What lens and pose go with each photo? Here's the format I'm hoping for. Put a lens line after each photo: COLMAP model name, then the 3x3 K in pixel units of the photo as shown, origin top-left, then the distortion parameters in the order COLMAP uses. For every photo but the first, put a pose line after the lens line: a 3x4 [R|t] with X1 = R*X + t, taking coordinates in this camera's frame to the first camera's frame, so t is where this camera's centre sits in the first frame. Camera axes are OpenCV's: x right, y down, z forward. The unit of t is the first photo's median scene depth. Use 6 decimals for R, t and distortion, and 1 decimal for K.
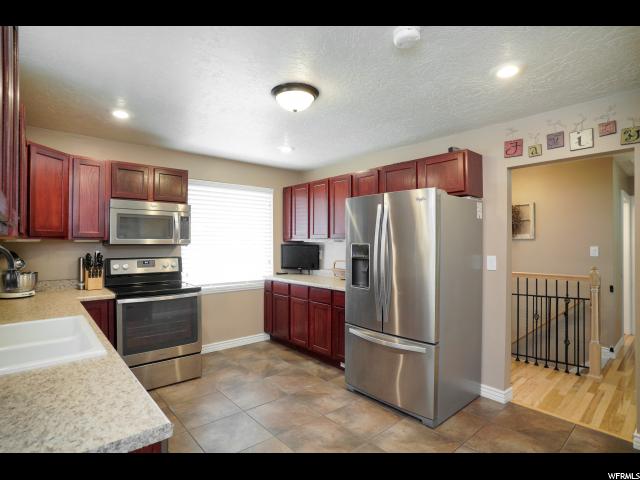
lens RADIAL K [[336.3, 0, 312.9], [0, 336.3, 241.4], [0, 0, 1]] dist [-0.024597, 0.001089]
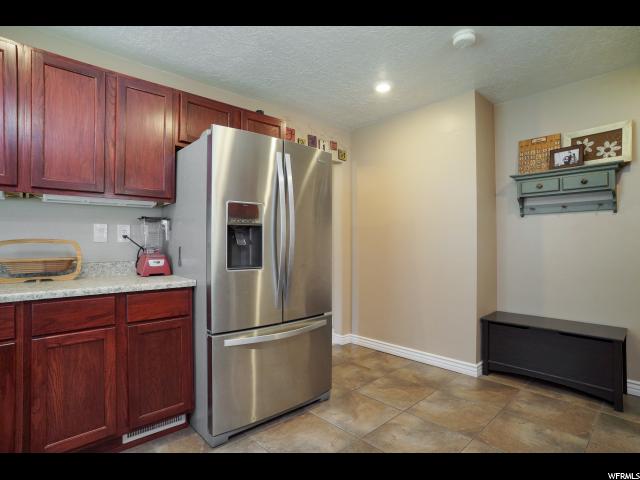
lens RADIAL K [[336.3, 0, 312.9], [0, 336.3, 241.4], [0, 0, 1]] dist [-0.024597, 0.001089]
pose [[-0.018037, 0.003914, 0.999830, -0.537711], [0.006946, 0.999969, -0.003790, 0.088561], [-0.999813, 0.006877, -0.018063, 0.912961]]
